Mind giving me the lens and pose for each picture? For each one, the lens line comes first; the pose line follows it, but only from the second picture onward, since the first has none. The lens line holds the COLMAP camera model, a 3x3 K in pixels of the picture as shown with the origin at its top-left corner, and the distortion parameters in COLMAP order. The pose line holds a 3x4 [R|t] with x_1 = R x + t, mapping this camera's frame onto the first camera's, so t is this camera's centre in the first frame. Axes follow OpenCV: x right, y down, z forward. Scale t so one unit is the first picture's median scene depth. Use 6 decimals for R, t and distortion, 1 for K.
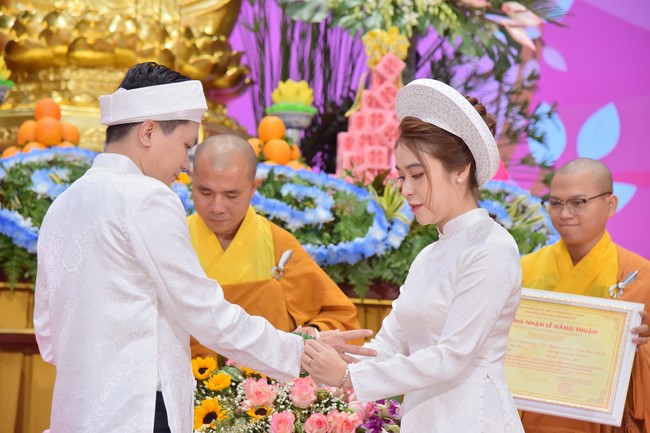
lens RADIAL K [[2007.7, 0, 325.1], [0, 2007.7, 216.7], [0, 0, 1]] dist [1.074926, -0.300222]
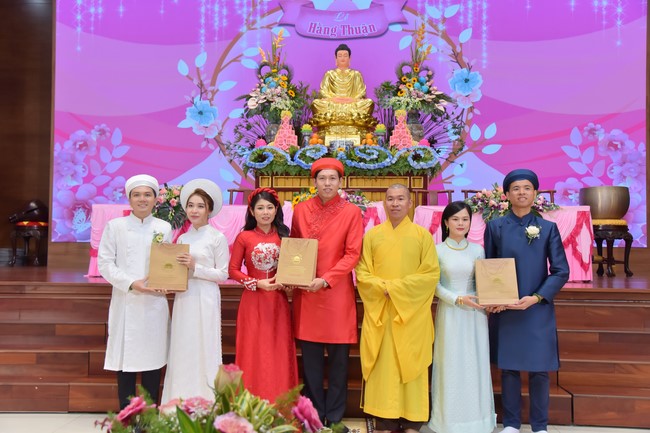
lens RADIAL K [[652.8, 0, 325.7], [0, 652.8, 225.1], [0, 0, 1]] dist [0.001178, 0.119407]
pose [[0.940498, -0.030122, -0.338461, 0.345620], [0.057595, 0.995782, 0.071420, 0.036760], [0.334882, -0.086664, 0.938266, -0.295357]]
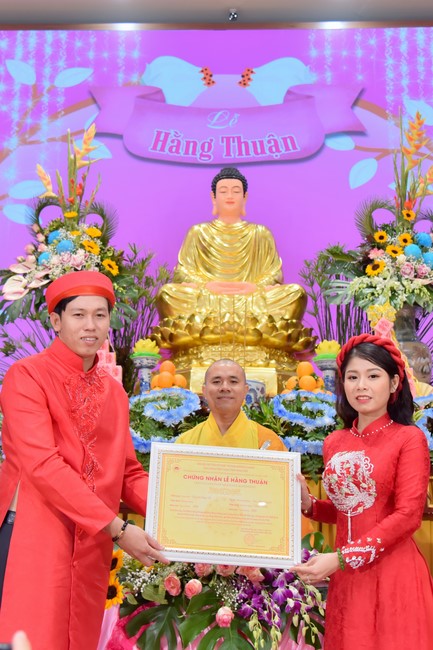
lens RADIAL K [[978.6, 0, 185.9], [0, 978.6, 326.4], [0, 0, 1]] dist [0.037329, 0.042589]
pose [[0.947077, -0.085110, -0.309518, 0.132251], [0.047847, 0.990868, -0.126059, 0.016523], [0.317420, 0.104578, 0.942501, 0.244382]]
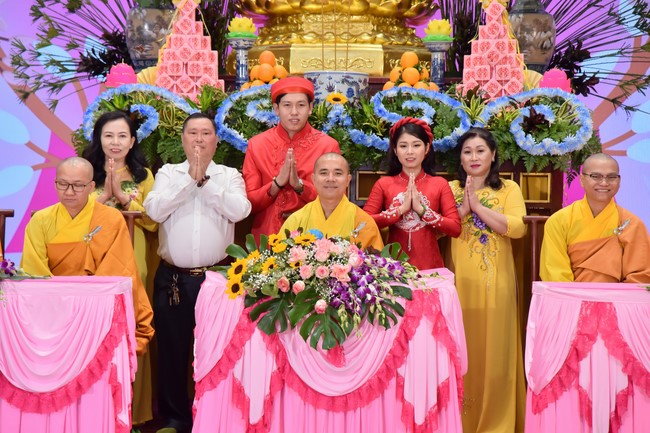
lens RADIAL K [[2015.2, 0, 326.0], [0, 2015.2, 217.4], [0, 0, 1]] dist [1.074562, 0.316780]
pose [[0.956636, -0.009184, -0.291140, 0.379934], [0.047721, 0.990940, 0.125545, -0.127301], [0.287349, -0.133994, 0.948407, -0.534681]]
